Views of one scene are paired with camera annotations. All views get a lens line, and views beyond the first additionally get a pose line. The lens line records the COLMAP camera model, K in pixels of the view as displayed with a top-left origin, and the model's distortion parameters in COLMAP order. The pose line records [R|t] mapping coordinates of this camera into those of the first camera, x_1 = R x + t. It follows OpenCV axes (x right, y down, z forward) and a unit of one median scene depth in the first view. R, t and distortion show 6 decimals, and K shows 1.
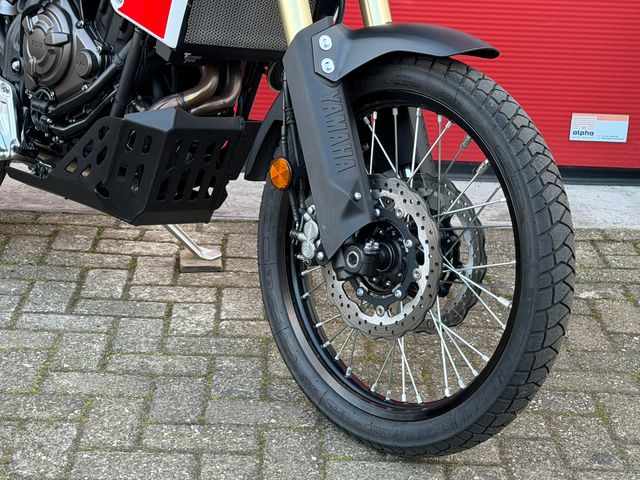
lens RADIAL K [[1389.6, 0, 317.0], [0, 1389.6, 252.1], [0, 0, 1]] dist [0.114235, 0.422159]
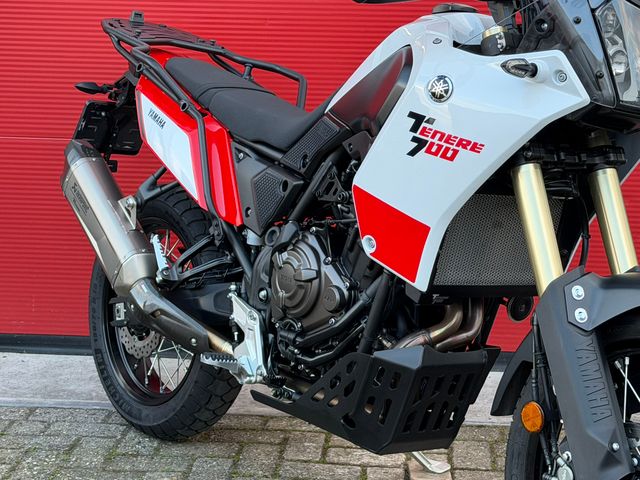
lens RADIAL K [[1386.8, 0, 331.7], [0, 1386.8, 250.9], [0, 0, 1]] dist [0.139102, 0.142158]
pose [[0.994296, -0.008141, -0.106341, -0.055015], [-0.002076, 0.995417, -0.095611, -0.069970], [0.106632, 0.095287, 0.989722, -0.030890]]
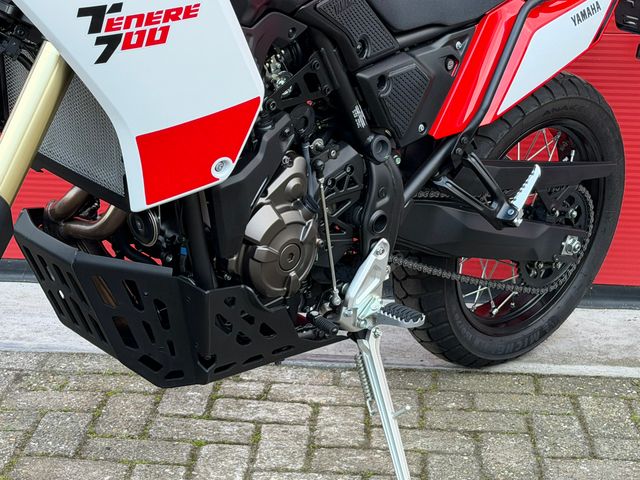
lens RADIAL K [[1384.3, 0, 312.2], [0, 1384.3, 239.1], [0, 0, 1]] dist [0.134605, 0.237516]
pose [[0.995745, 0.001421, -0.092146, -0.031871], [-0.005333, 0.999094, -0.042221, -0.086113], [0.092002, 0.042533, 0.994850, 0.244296]]
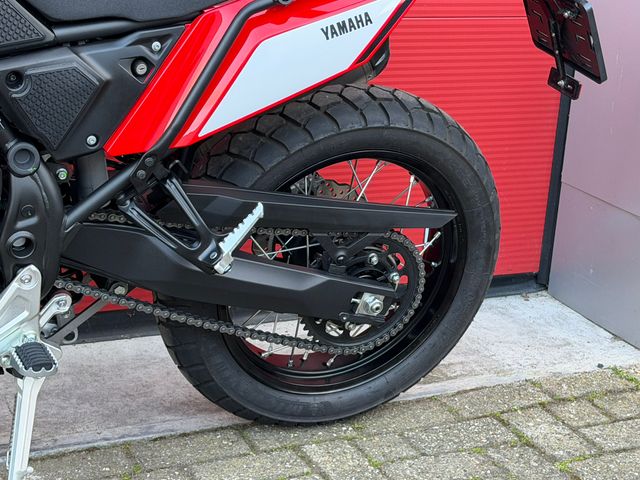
lens RADIAL K [[1389.6, 0, 332.9], [0, 1389.6, 233.9], [0, 0, 1]] dist [0.123505, 0.163414]
pose [[0.926306, 0.153147, -0.344244, 0.329318], [-0.158349, 0.987296, 0.013134, -0.174518], [0.341882, 0.042344, 0.938788, 0.479408]]
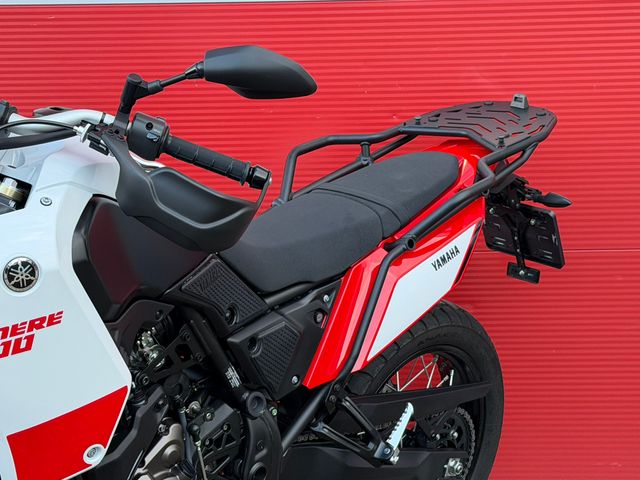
lens RADIAL K [[1389.6, 0, 317.0], [0, 1389.6, 252.1], [0, 0, 1]] dist [0.114235, 0.422159]
pose [[0.997459, -0.056866, -0.042928, 0.014858], [0.051056, 0.990711, -0.126039, -0.160117], [0.049697, 0.123527, 0.991096, 0.193929]]
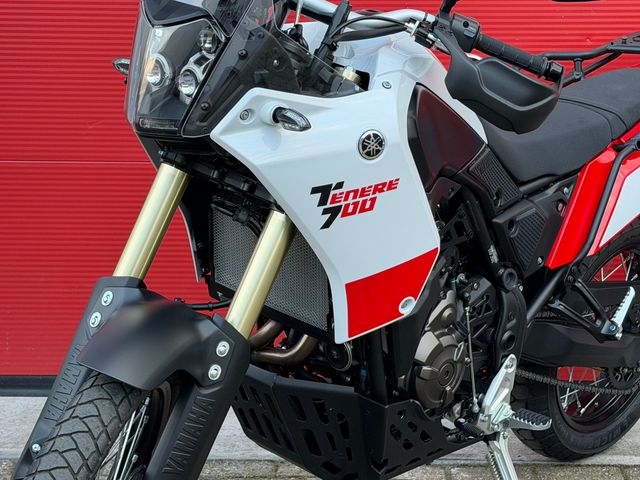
lens RADIAL K [[1389.6, 0, 332.9], [0, 1389.6, 233.9], [0, 0, 1]] dist [0.123505, 0.163414]
pose [[0.998298, -0.032785, -0.048236, -0.147737], [0.027337, 0.993603, -0.109573, -0.102689], [0.051520, 0.108067, 0.992808, 0.066595]]
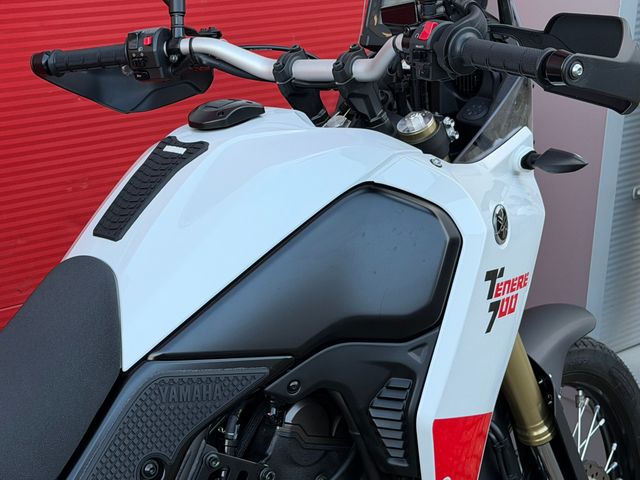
lens RADIAL K [[1389.6, 0, 317.0], [0, 1389.6, 252.1], [0, 0, 1]] dist [0.114235, 0.422159]
pose [[-0.033957, -0.372606, 0.927368, -0.663707], [0.251033, 0.894976, 0.368783, -0.502479], [-0.967383, 0.245323, 0.063146, 0.904497]]
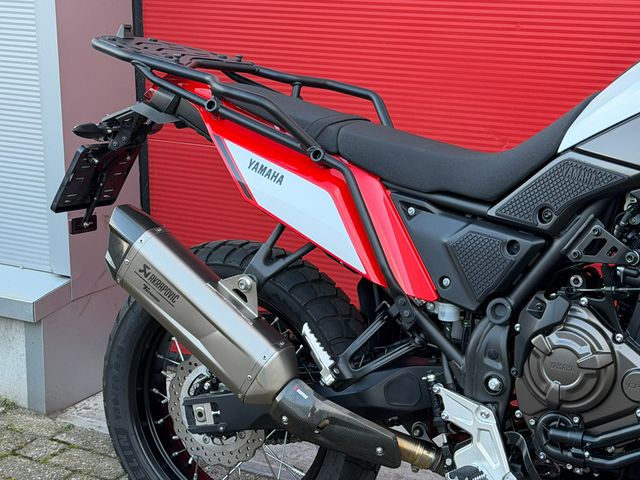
lens RADIAL K [[1389.6, 0, 317.0], [0, 1389.6, 252.1], [0, 0, 1]] dist [0.114235, 0.422159]
pose [[0.953493, -0.143548, 0.265040, -0.556282], [0.150614, 0.988572, -0.006422, -0.234710], [-0.261089, 0.046042, 0.964216, 0.226963]]
